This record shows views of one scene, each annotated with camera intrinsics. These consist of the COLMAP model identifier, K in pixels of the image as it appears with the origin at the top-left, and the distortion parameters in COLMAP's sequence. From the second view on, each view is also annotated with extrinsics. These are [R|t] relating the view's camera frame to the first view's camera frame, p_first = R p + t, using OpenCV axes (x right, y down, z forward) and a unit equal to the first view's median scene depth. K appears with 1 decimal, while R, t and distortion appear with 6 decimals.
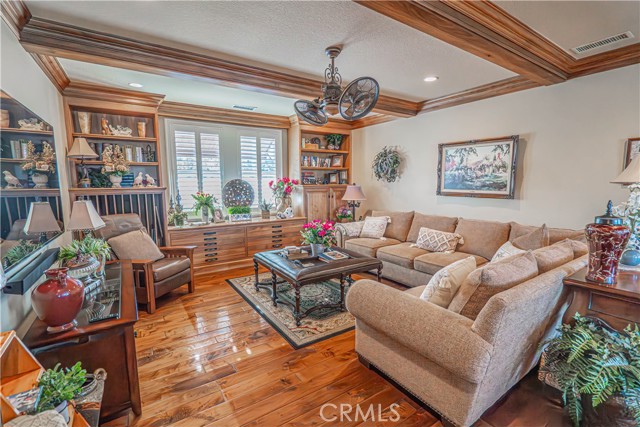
lens RADIAL K [[291.4, 0, 315.8], [0, 291.4, 214.2], [0, 0, 1]] dist [-0.001739, 0.000180]
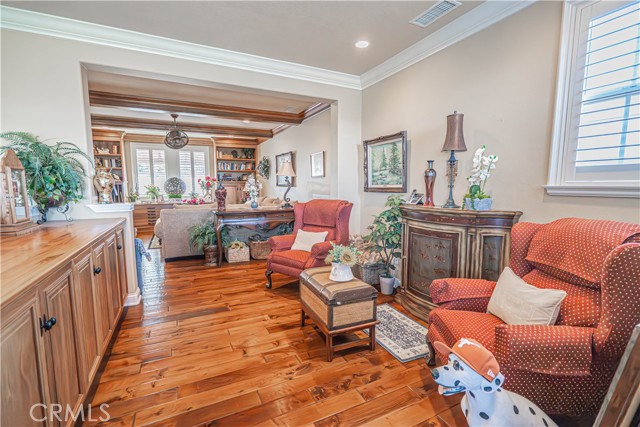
lens RADIAL K [[291.4, 0, 321.1], [0, 291.4, 213.7], [0, 0, 1]] dist [-0.001739, 0.000180]
pose [[0.992625, 0.012293, -0.120599, 0.811380], [-0.014142, 0.999795, -0.014490, 0.104579], [0.120396, 0.016088, 0.992596, -0.575325]]
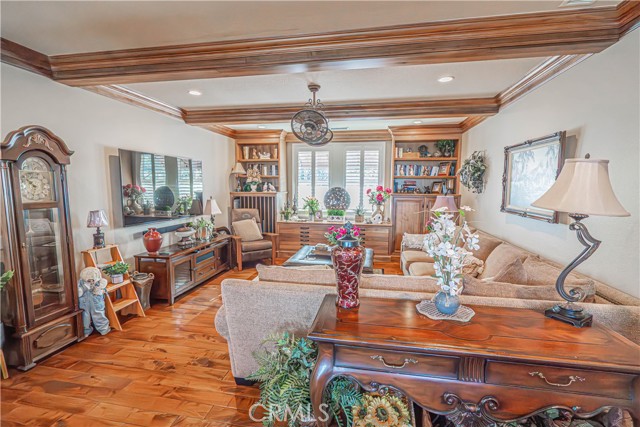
lens RADIAL K [[291.4, 0, 321.8], [0, 291.4, 212.3], [0, 0, 1]] dist [-0.001739, 0.000180]
pose [[0.719002, 0.074277, -0.691028, 0.570219], [-0.088217, 0.995984, 0.015269, -0.030990], [0.689387, 0.049982, 0.722667, 0.087247]]
